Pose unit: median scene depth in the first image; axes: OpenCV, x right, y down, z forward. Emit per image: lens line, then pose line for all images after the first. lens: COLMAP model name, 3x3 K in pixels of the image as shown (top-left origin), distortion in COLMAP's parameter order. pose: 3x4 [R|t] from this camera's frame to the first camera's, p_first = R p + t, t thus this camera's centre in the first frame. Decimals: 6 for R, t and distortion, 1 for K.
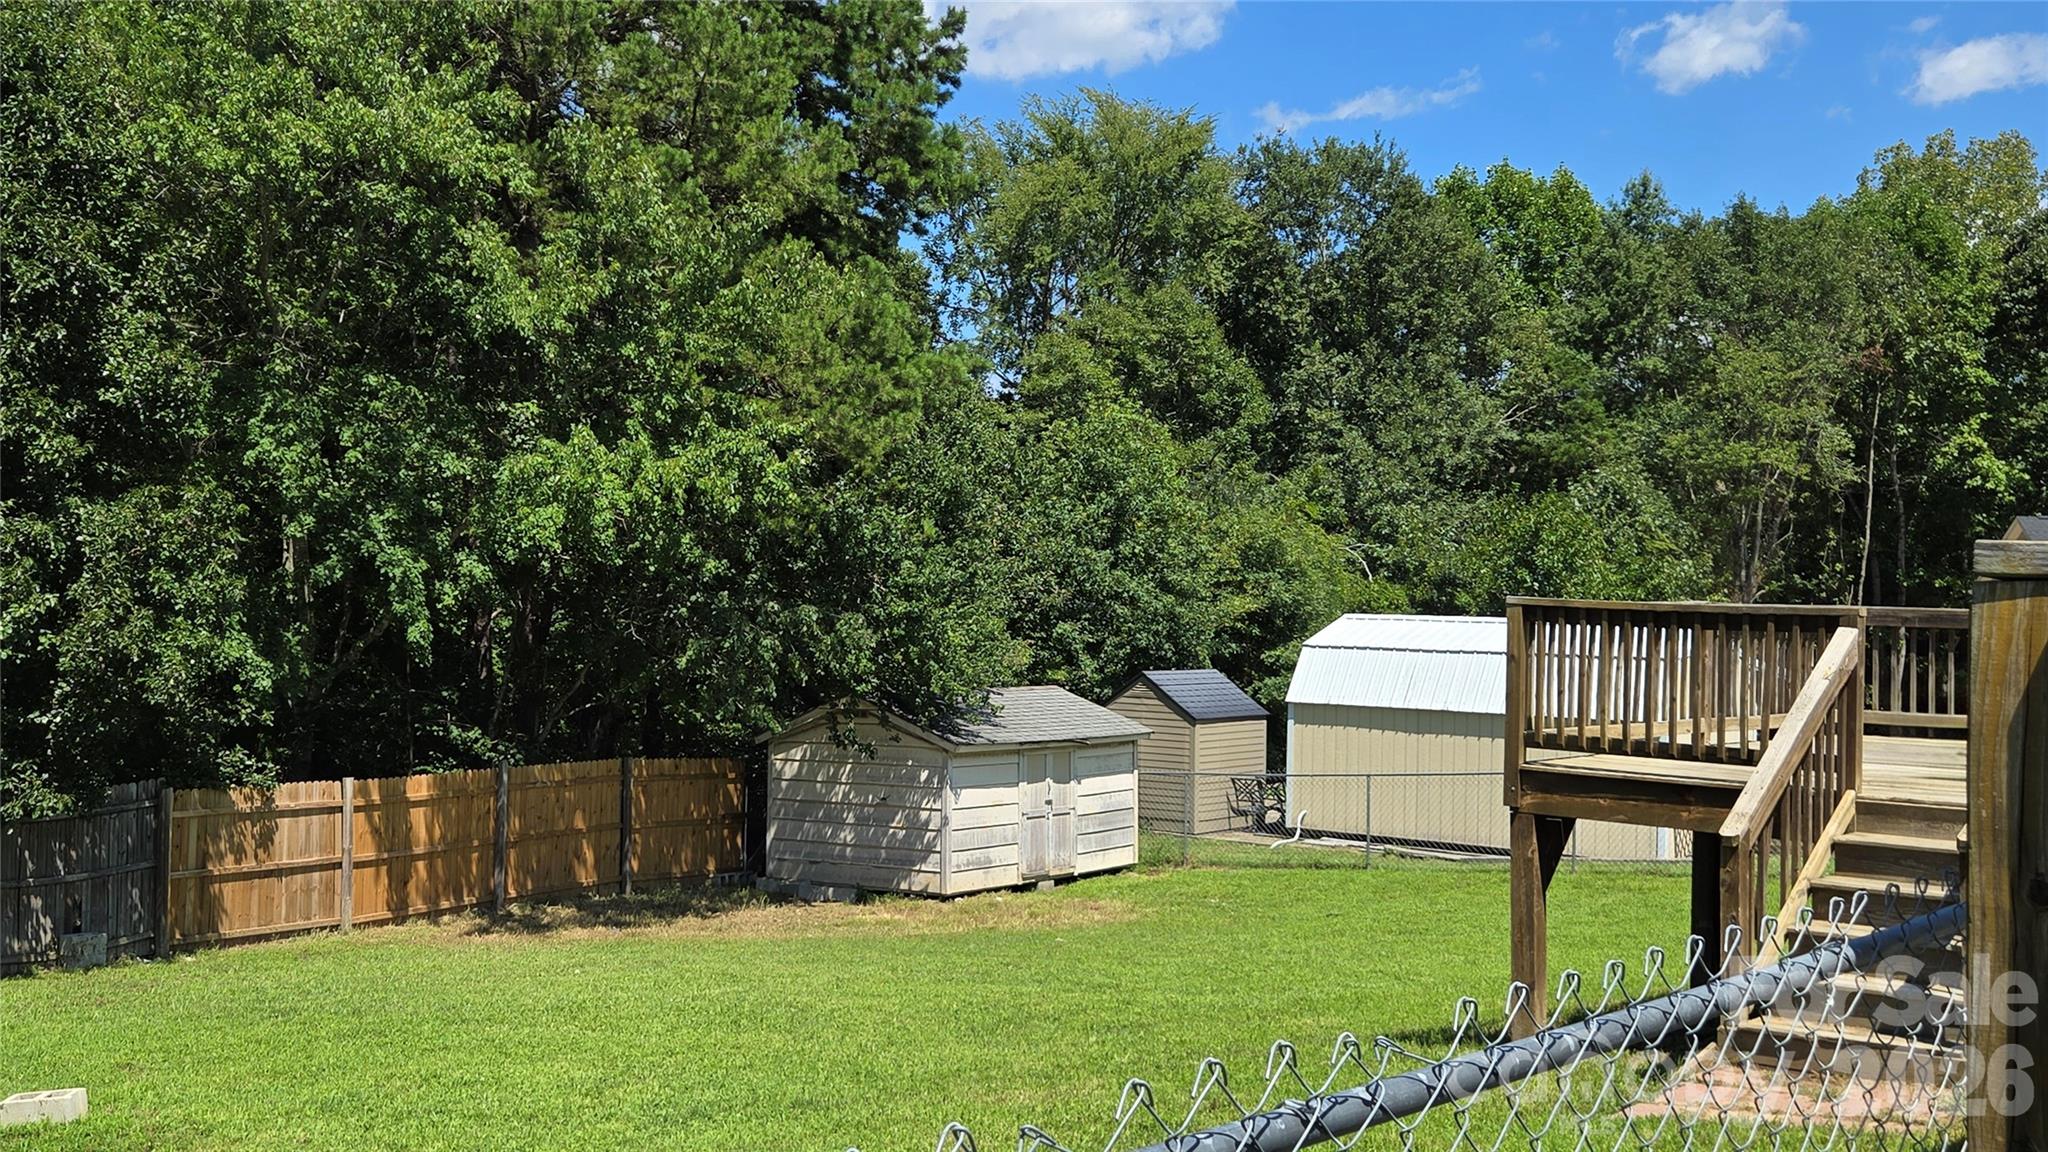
lens RADIAL K [[2146.1, 0, 994.4], [0, 2146.1, 580.2], [0, 0, 1]] dist [0.109065, -0.139169]
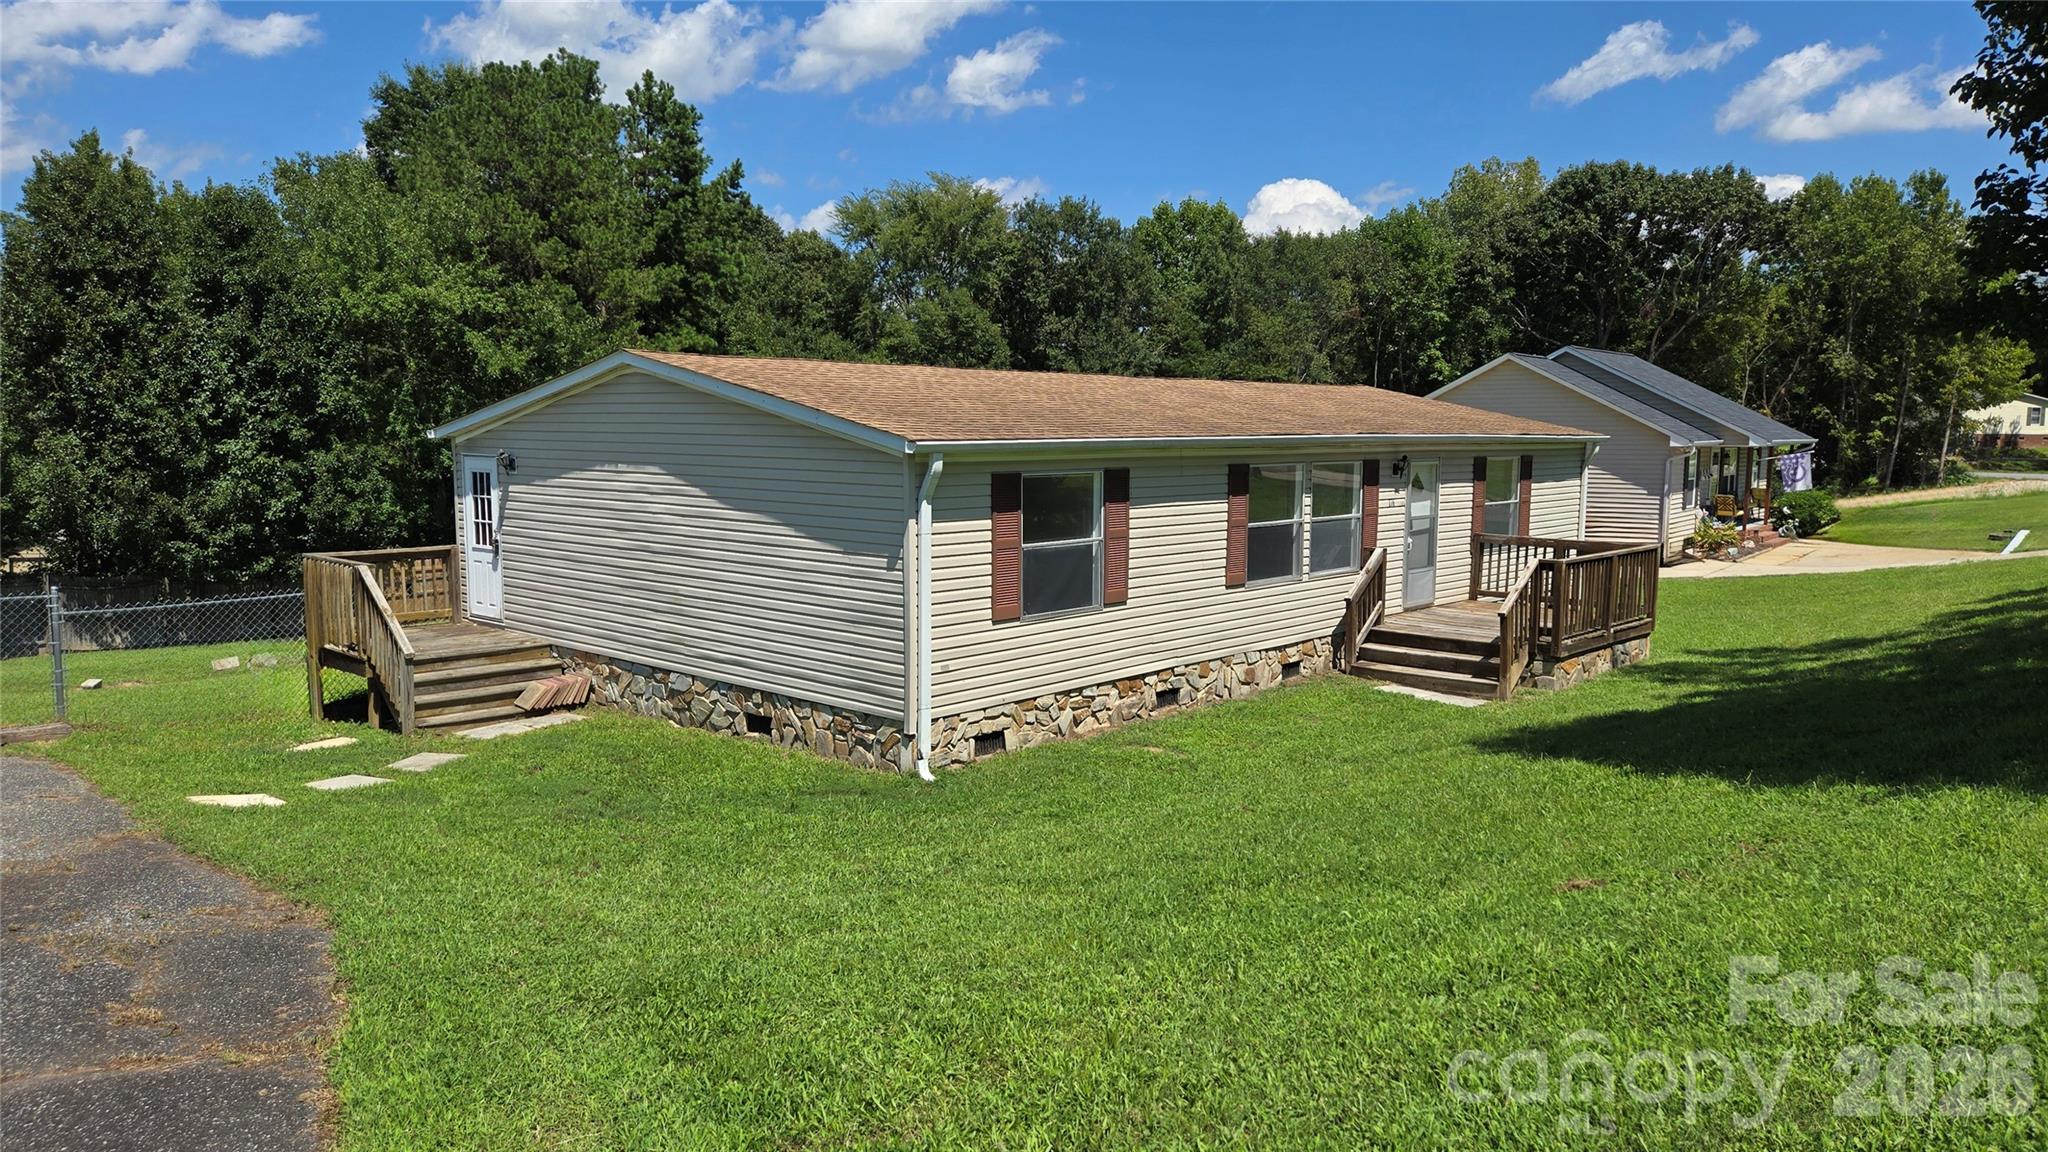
lens RADIAL K [[1376.7, 0, 1030.4], [0, 1376.7, 574.6], [0, 0, 1]] dist [0.085442, -0.075224]
pose [[0.999537, -0.013988, -0.027027, 0.341765], [0.017072, 0.992929, 0.117479, -0.053508], [0.025193, -0.117886, 0.992707, -0.463918]]
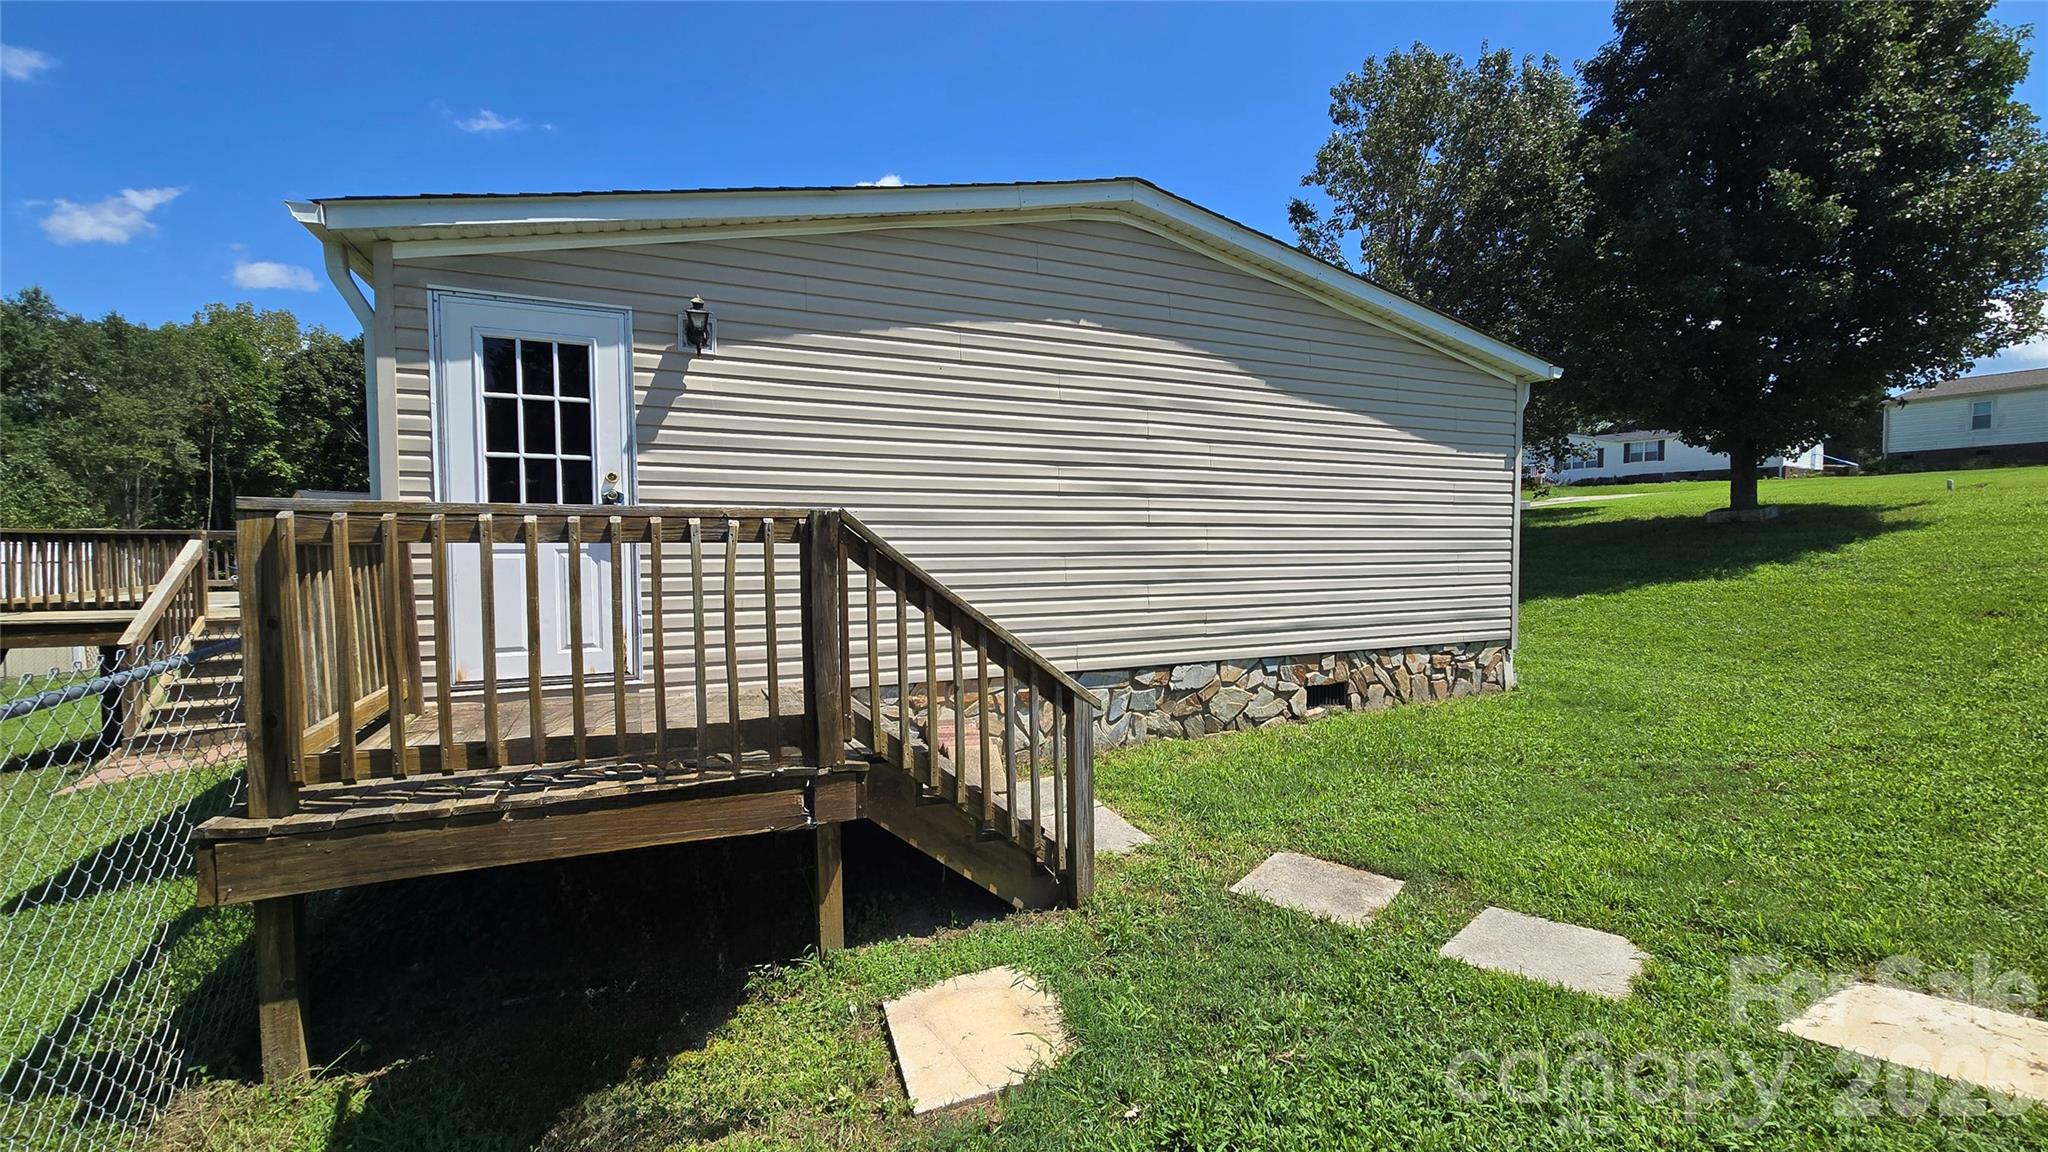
lens RADIAL K [[837.4, 0, 1032.0], [0, 837.4, 567.4], [0, 0, 1]] dist [-0.000079, -0.000370]
pose [[0.403959, -0.053442, 0.913215, -0.008541], [0.001003, 0.998317, 0.057979, 0.000832], [-0.914777, -0.022505, 0.403333, -0.026441]]
